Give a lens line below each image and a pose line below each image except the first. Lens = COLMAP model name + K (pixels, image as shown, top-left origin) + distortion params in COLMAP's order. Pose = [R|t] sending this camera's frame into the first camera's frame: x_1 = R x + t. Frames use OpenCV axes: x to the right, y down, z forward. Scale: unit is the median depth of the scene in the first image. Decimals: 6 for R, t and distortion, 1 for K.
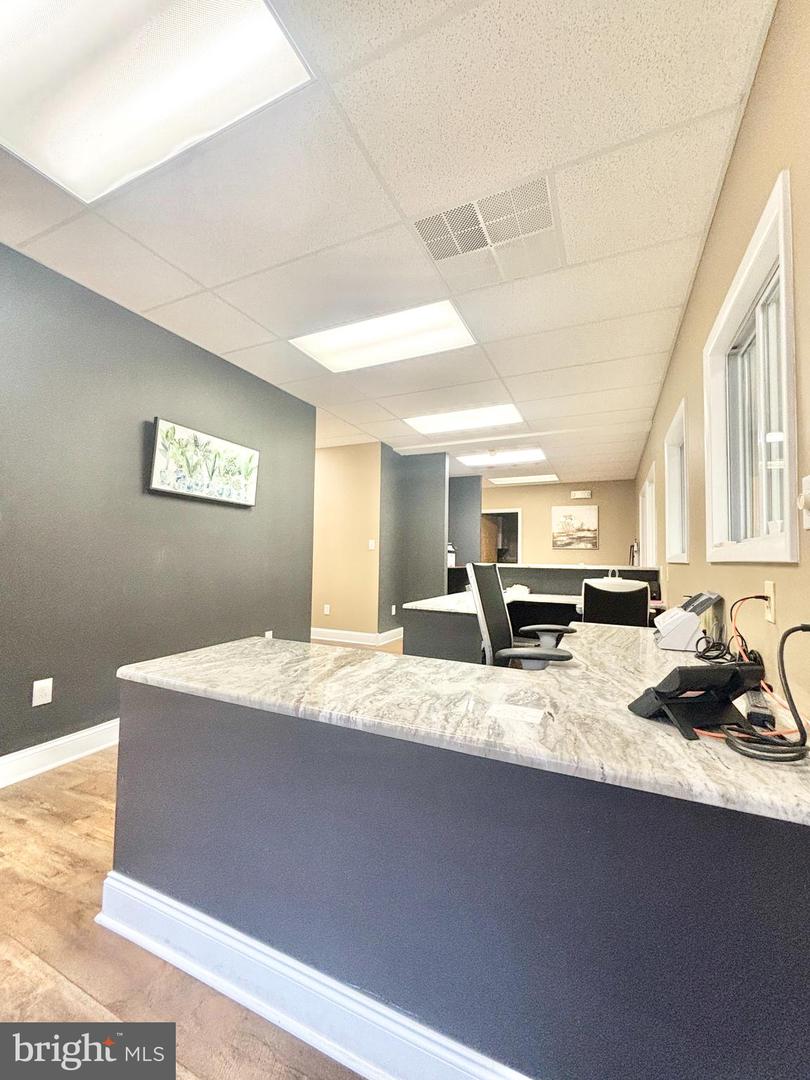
lens RADIAL K [[433.2, 0, 403.6], [0, 433.2, 537.0], [0, 0, 1]] dist [-0.000033, 0.000132]
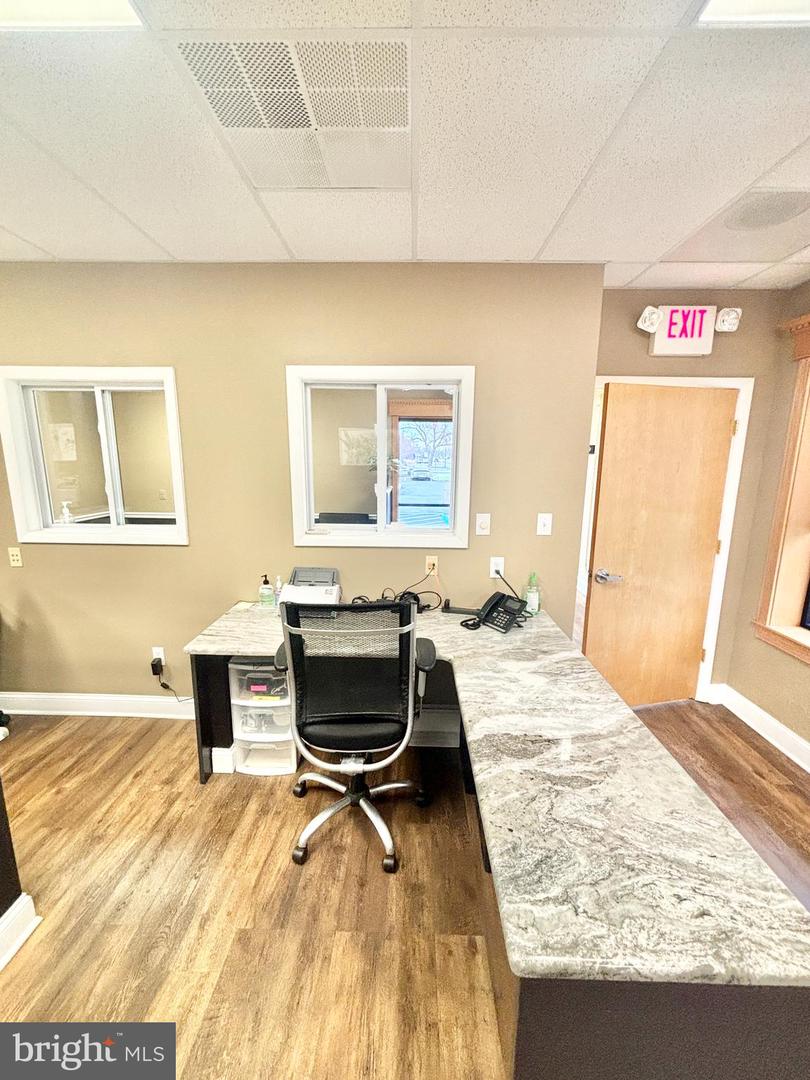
lens RADIAL K [[433.2, 0, 405.5], [0, 433.2, 541.0], [0, 0, 1]] dist [-0.000033, 0.000132]
pose [[-0.401827, -0.189917, 0.895805, -0.144123], [-0.059725, 0.981609, 0.181317, -0.051147], [-0.913766, 0.019356, -0.405780, 0.299951]]
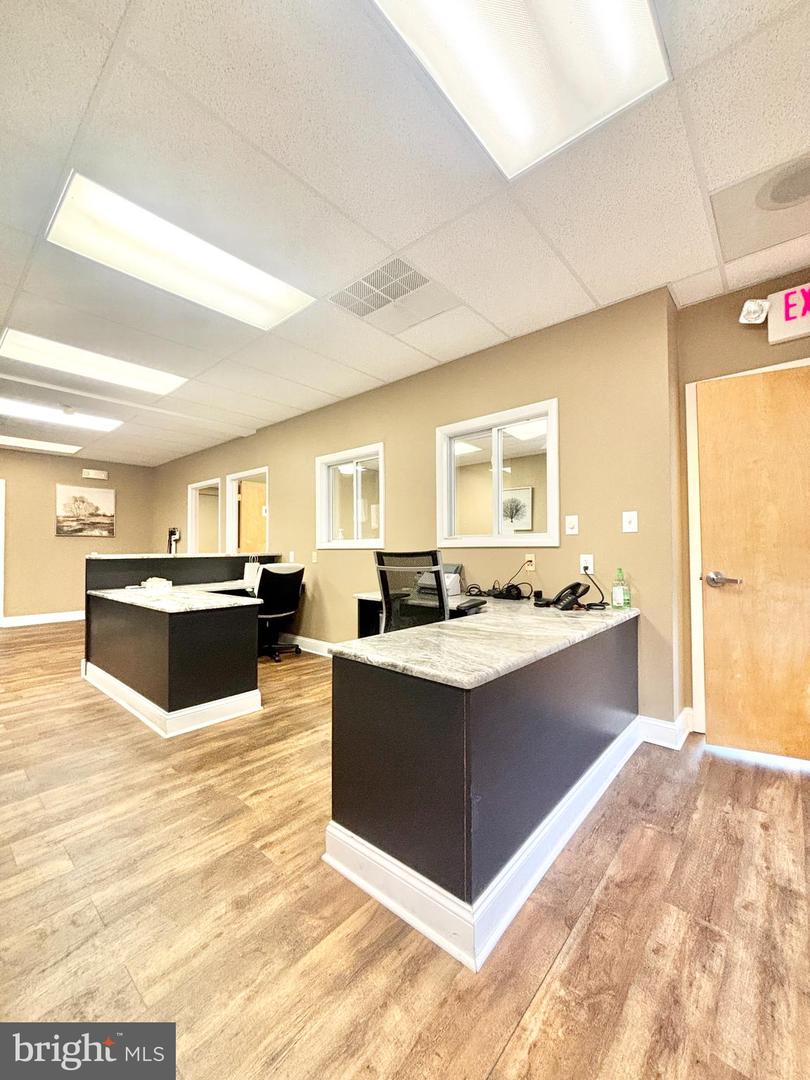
lens RADIAL K [[433.2, 0, 401.7], [0, 433.2, 539.0], [0, 0, 1]] dist [-0.000033, 0.000132]
pose [[0.287249, 0.002680, 0.957852, -0.264764], [-0.036390, 0.999305, 0.008117, 0.003367], [-0.957164, -0.037188, 0.287147, 0.154937]]
